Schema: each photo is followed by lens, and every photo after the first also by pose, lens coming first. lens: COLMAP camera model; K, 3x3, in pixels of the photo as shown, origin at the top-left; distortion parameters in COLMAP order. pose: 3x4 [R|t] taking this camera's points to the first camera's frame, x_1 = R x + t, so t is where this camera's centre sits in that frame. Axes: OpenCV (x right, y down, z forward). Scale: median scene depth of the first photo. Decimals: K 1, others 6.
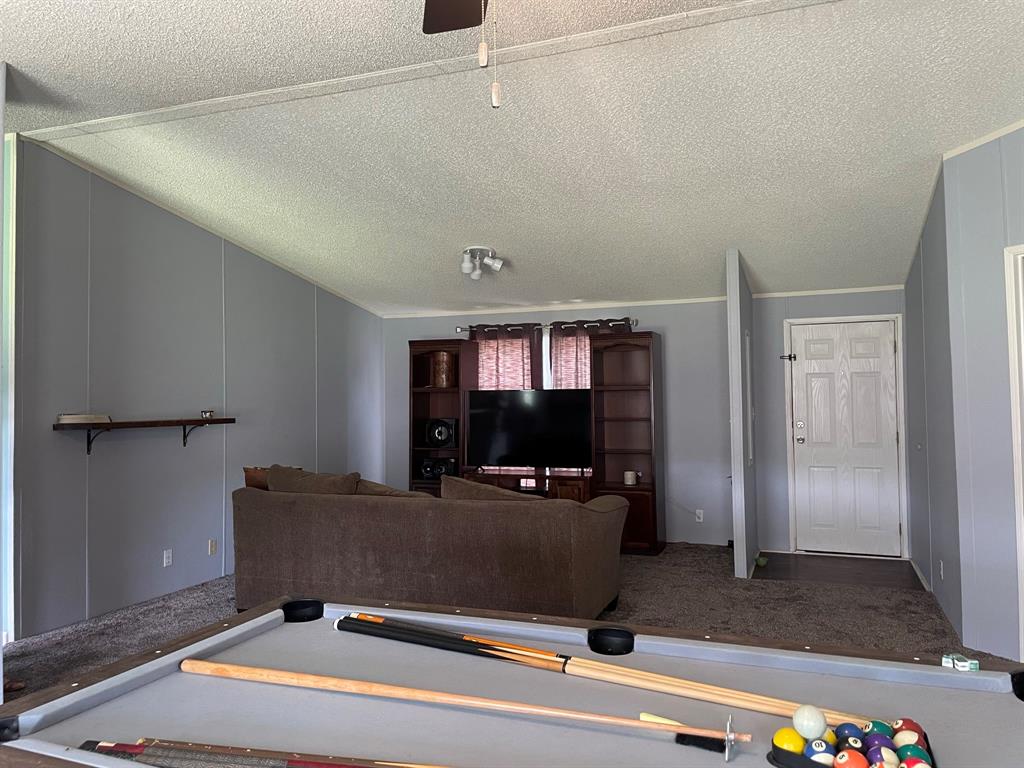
lens RADIAL K [[773.6, 0, 513.2], [0, 773.6, 382.4], [0, 0, 1]] dist [0.051922, -0.064500]
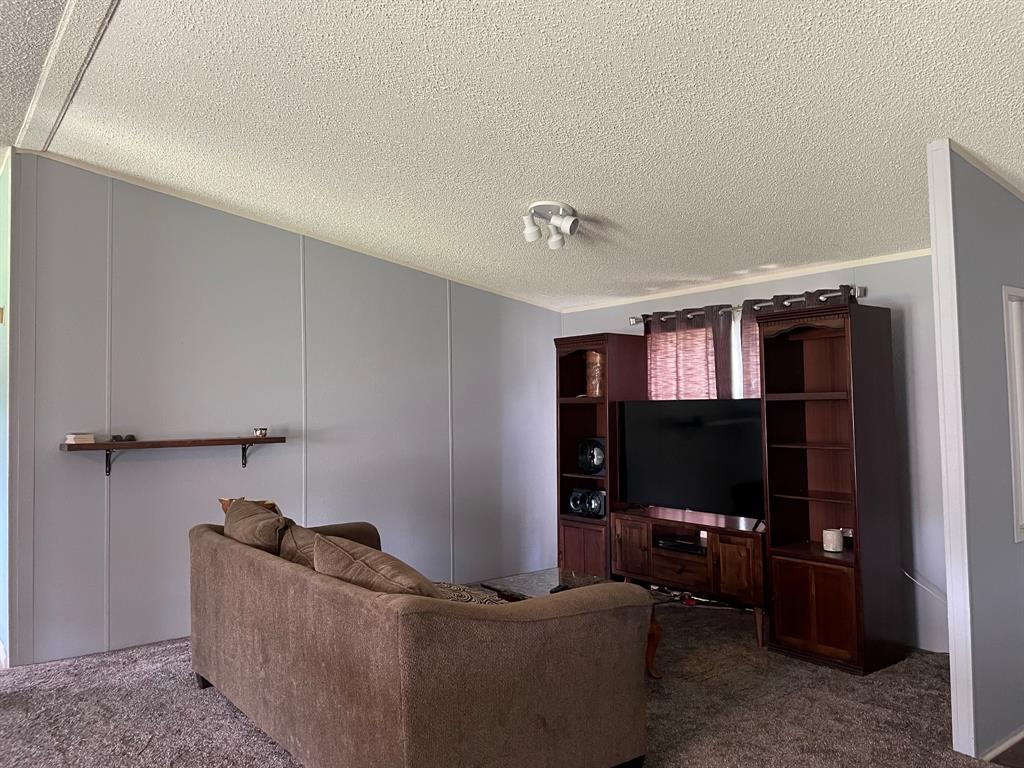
lens RADIAL K [[773.6, 0, 508.4], [0, 773.6, 381.4], [0, 0, 1]] dist [0.051922, -0.064500]
pose [[0.847962, -0.020623, -0.529656, 0.243242], [0.017054, 0.999787, -0.011625, -0.001780], [0.529783, 0.000824, 0.848133, 0.299897]]
